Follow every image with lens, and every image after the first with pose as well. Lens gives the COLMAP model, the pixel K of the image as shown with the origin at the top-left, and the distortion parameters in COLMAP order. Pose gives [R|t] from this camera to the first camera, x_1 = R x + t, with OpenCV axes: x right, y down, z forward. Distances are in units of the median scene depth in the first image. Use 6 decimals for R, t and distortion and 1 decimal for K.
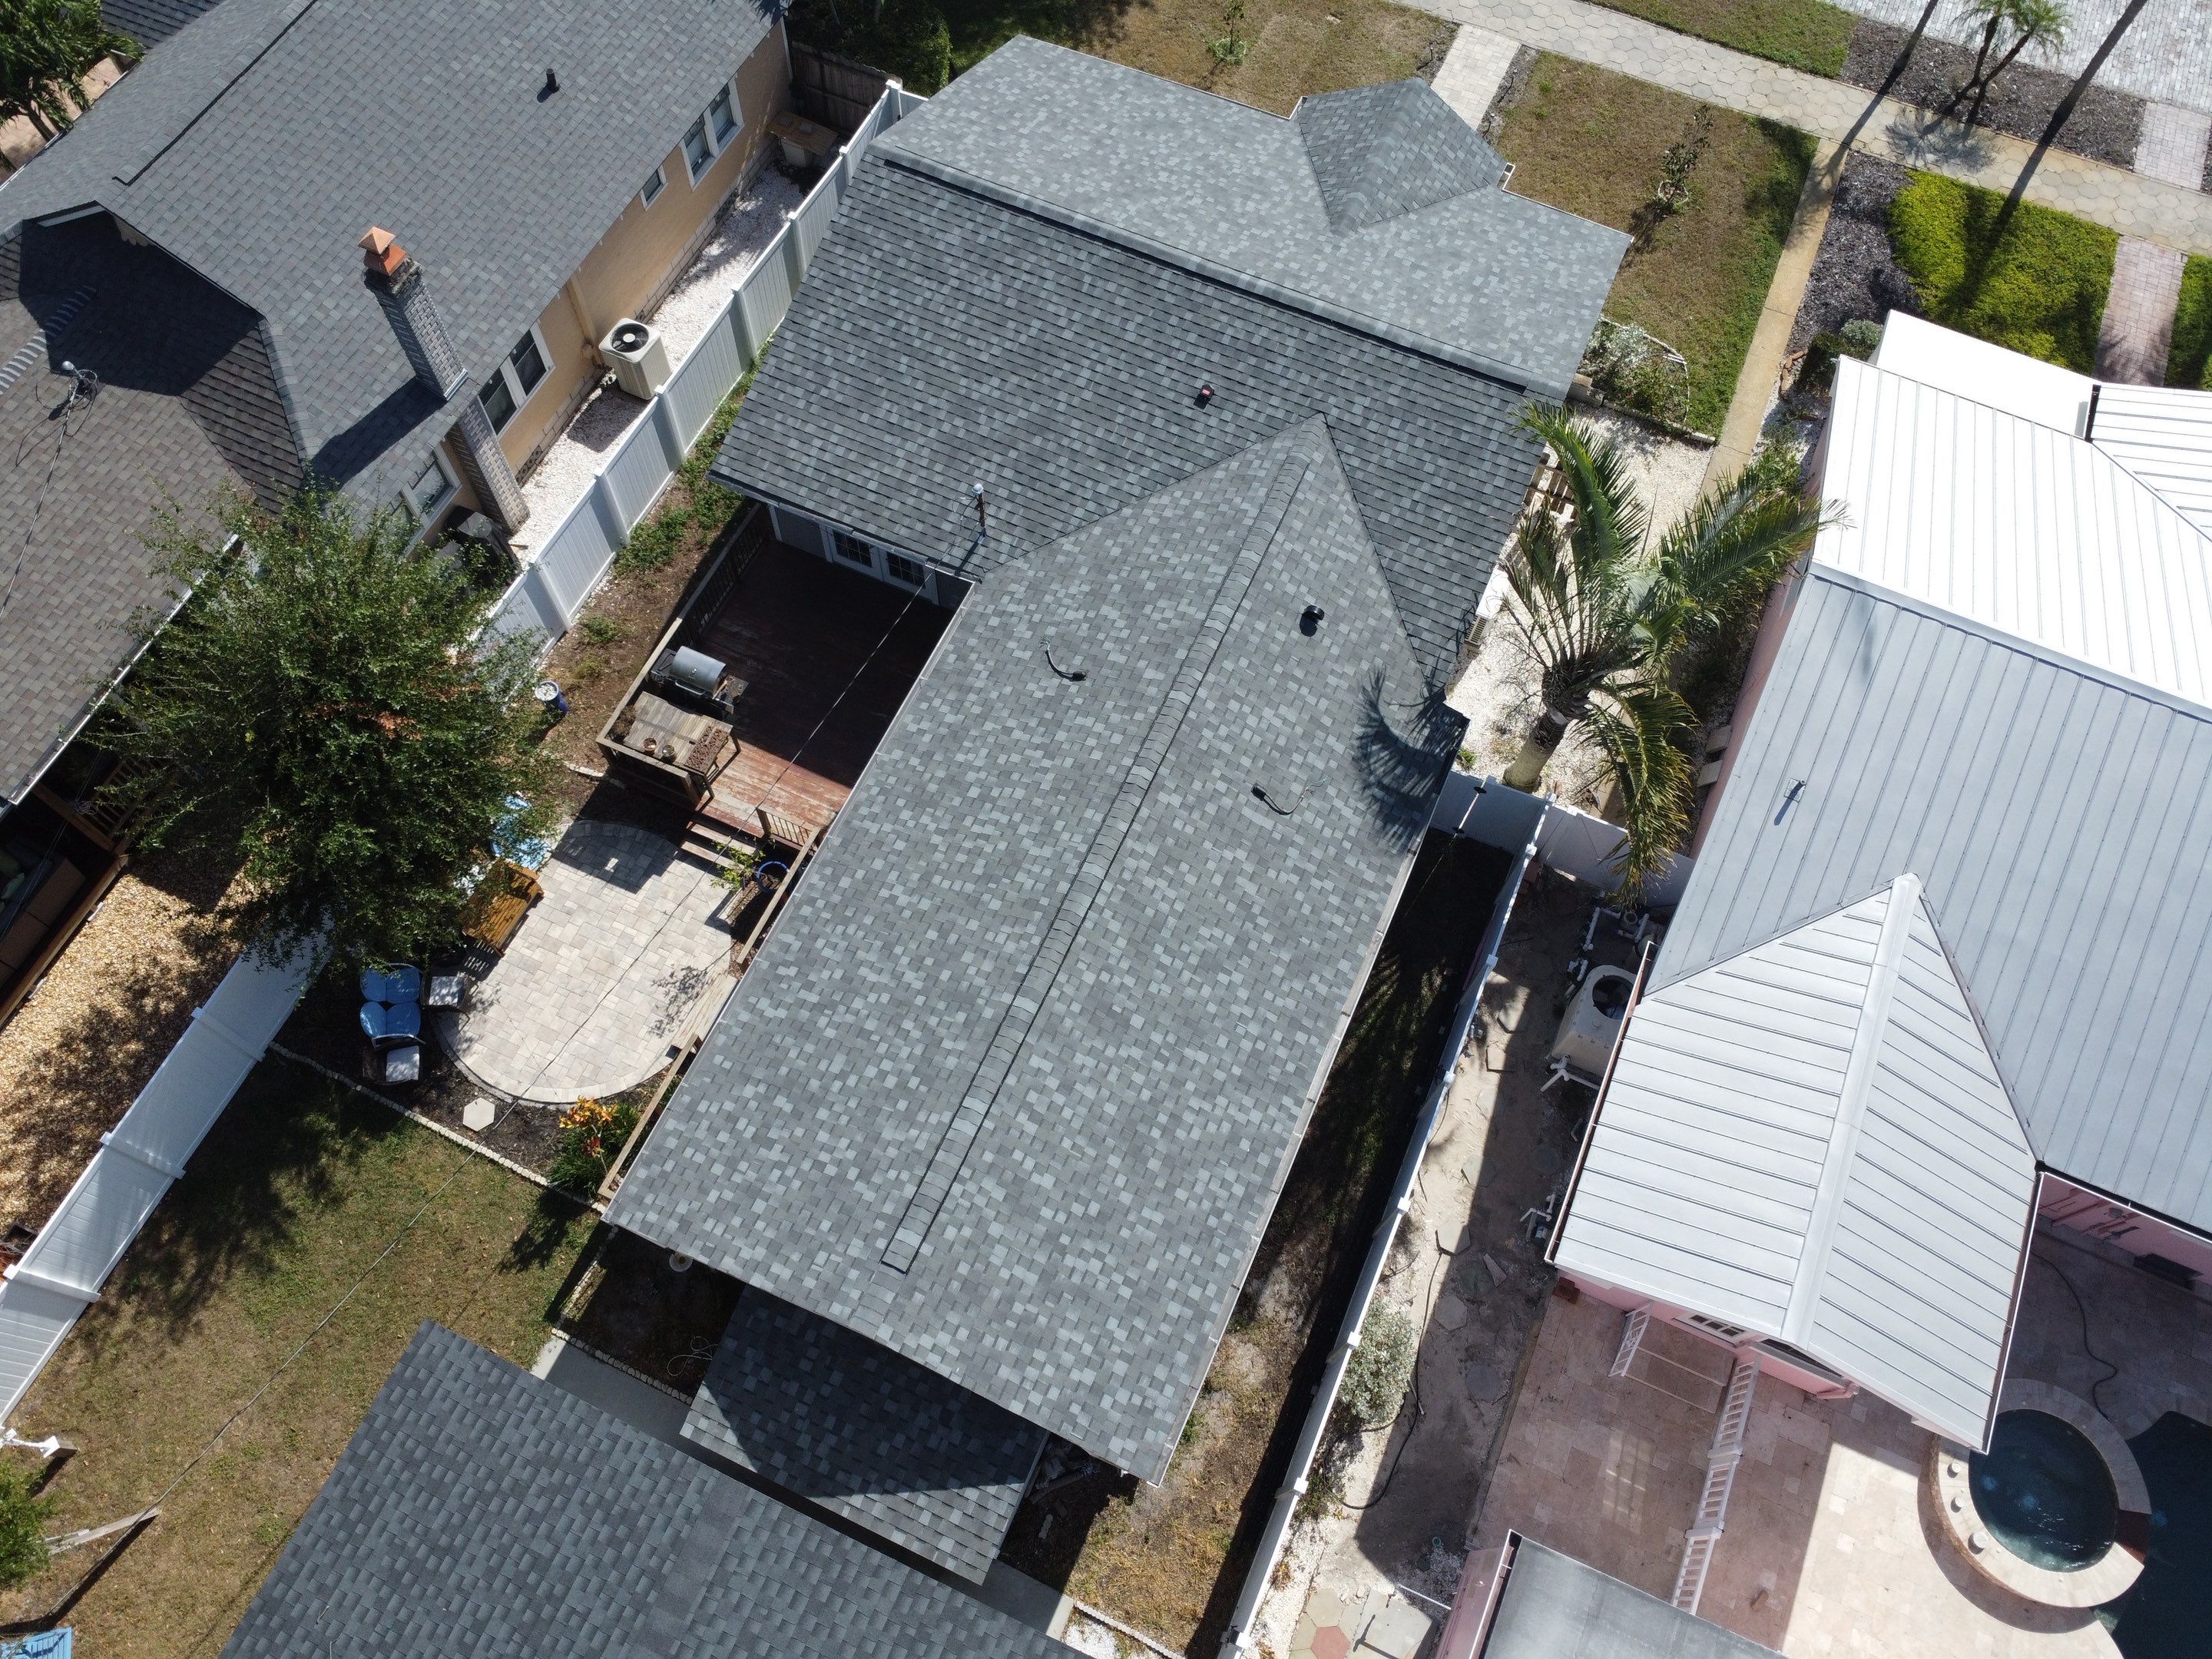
lens RADIAL K [[1597.5, 0, 1090.8], [0, 1597.5, 822.8], [0, 0, 1]] dist [-0.026474, -0.009600]
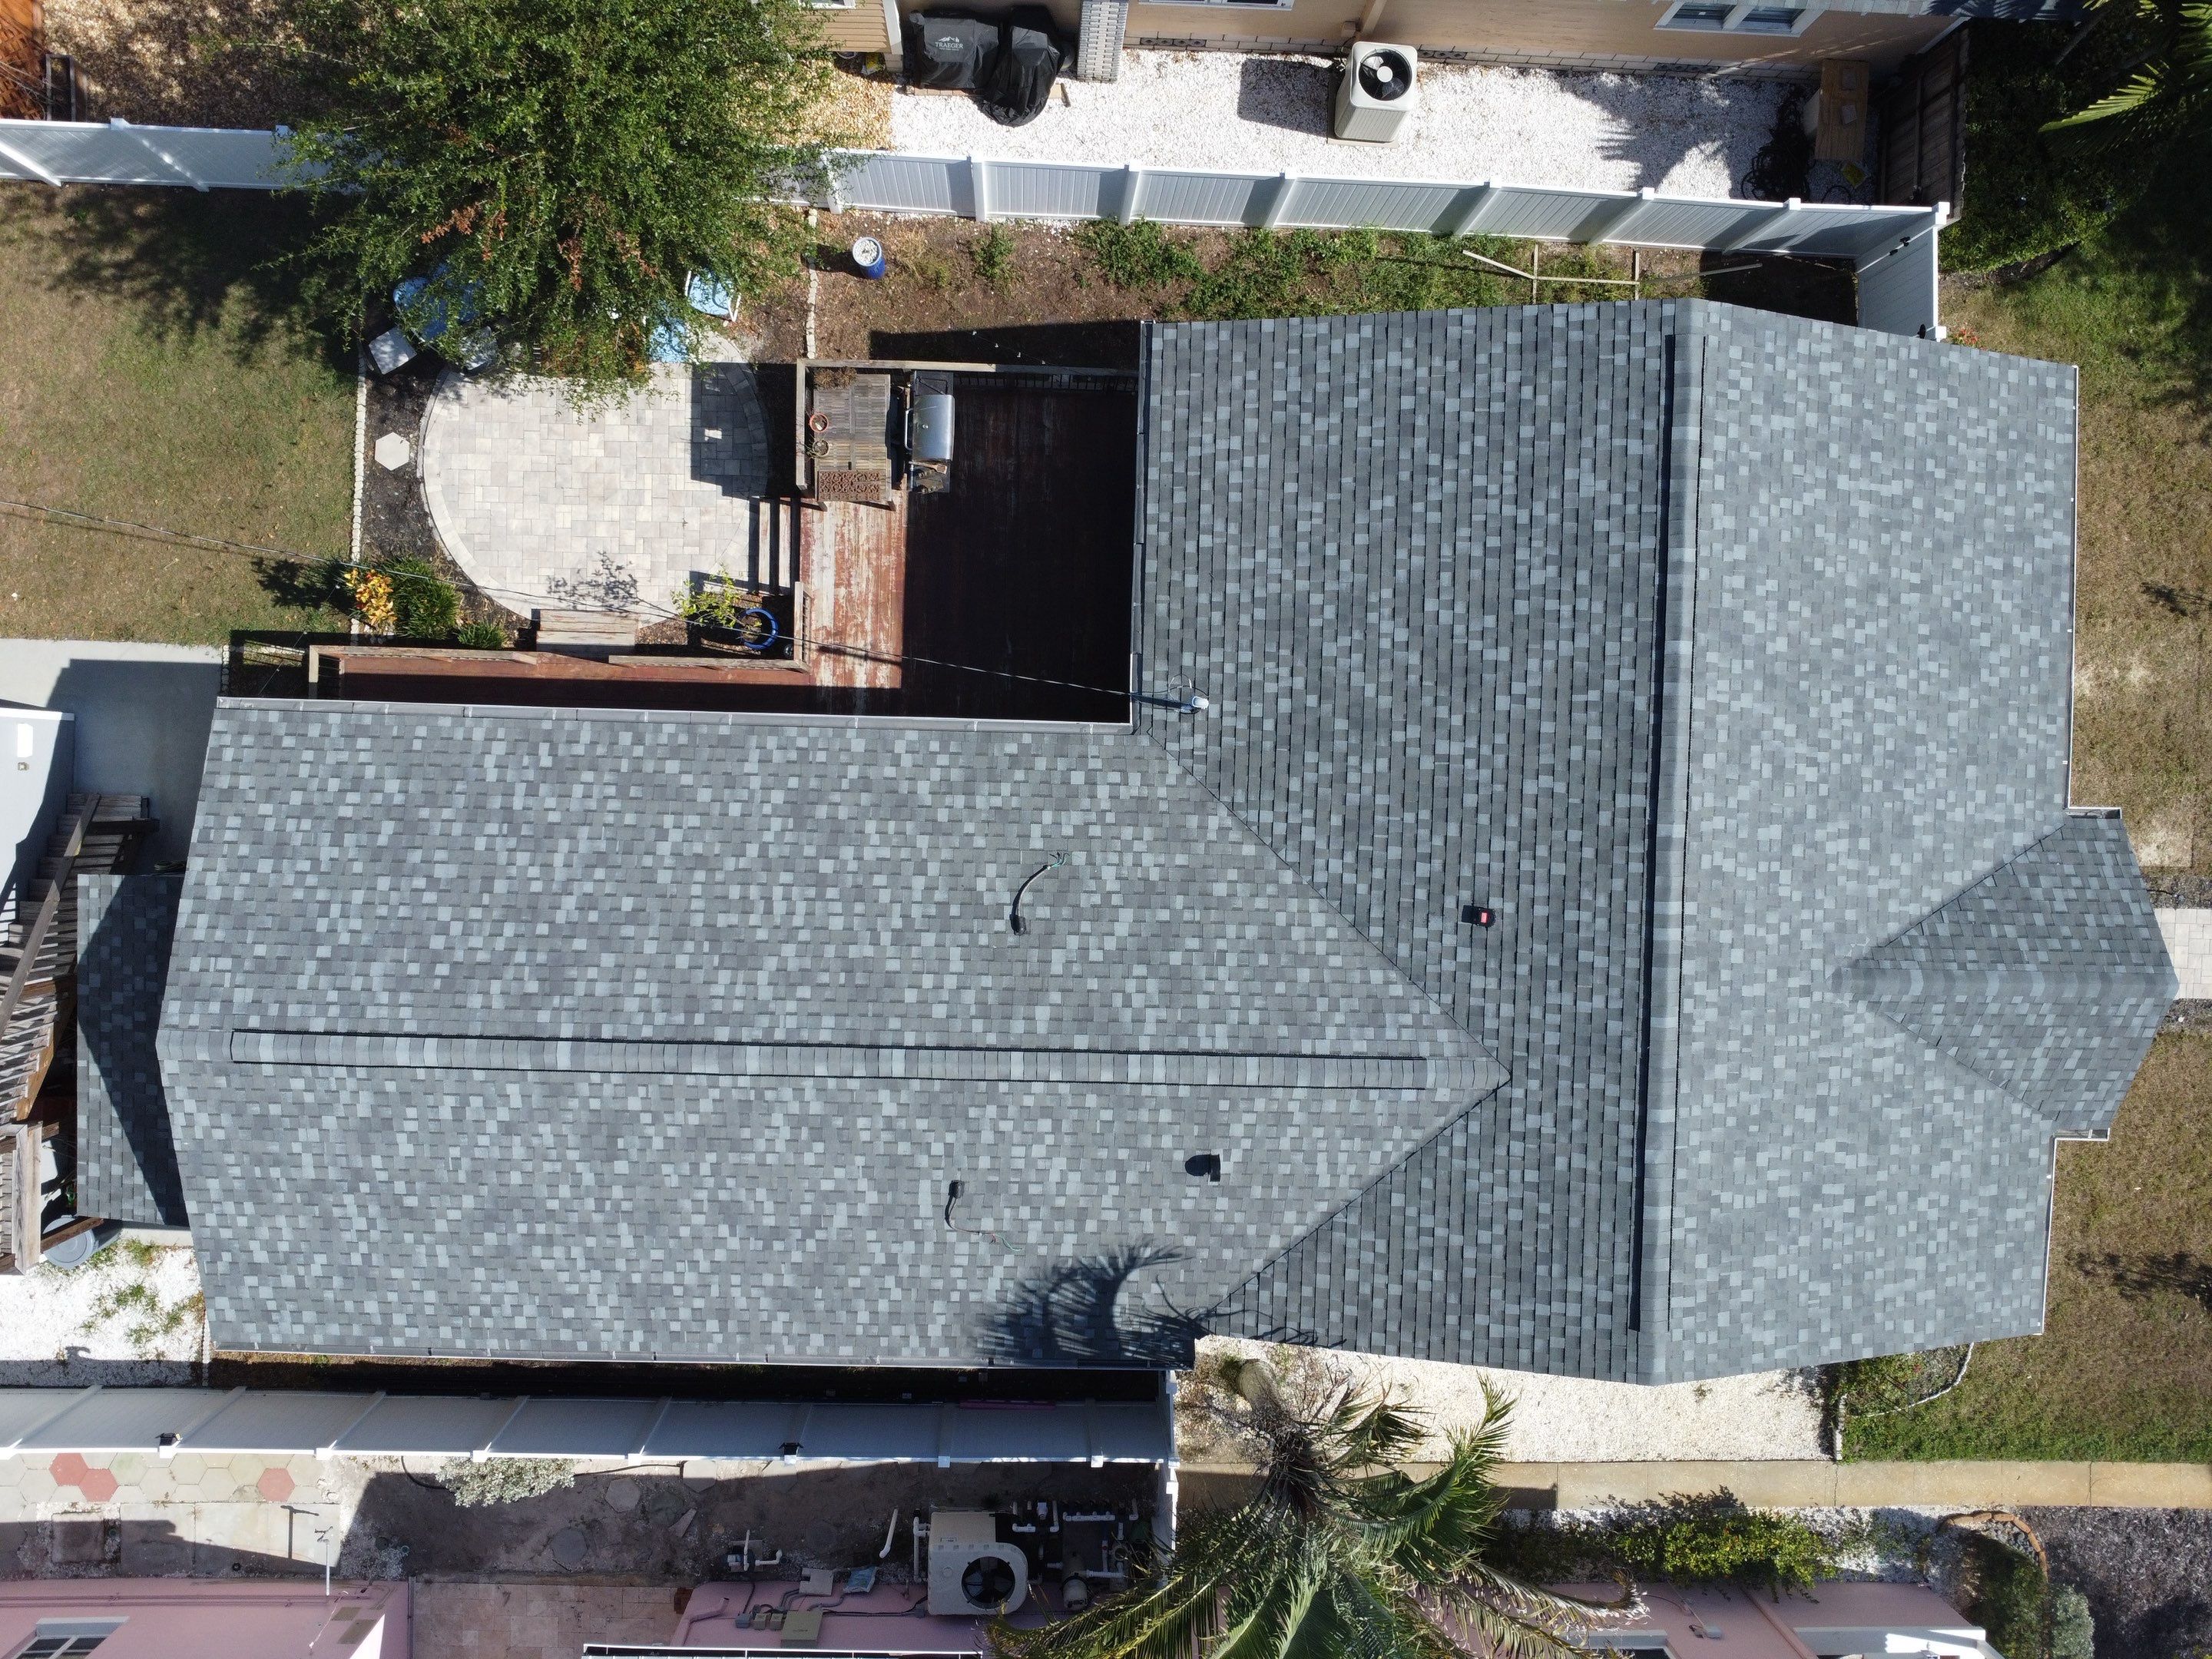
lens RADIAL K [[1597.5, 0, 1093.0], [0, 1597.5, 816.1], [0, 0, 1]] dist [-0.026474, -0.009600]
pose [[0.389630, 0.920864, 0.014080, -0.051809], [-0.843963, 0.350889, 0.405713, -0.447512], [0.368666, -0.169961, 0.913892, 0.289652]]
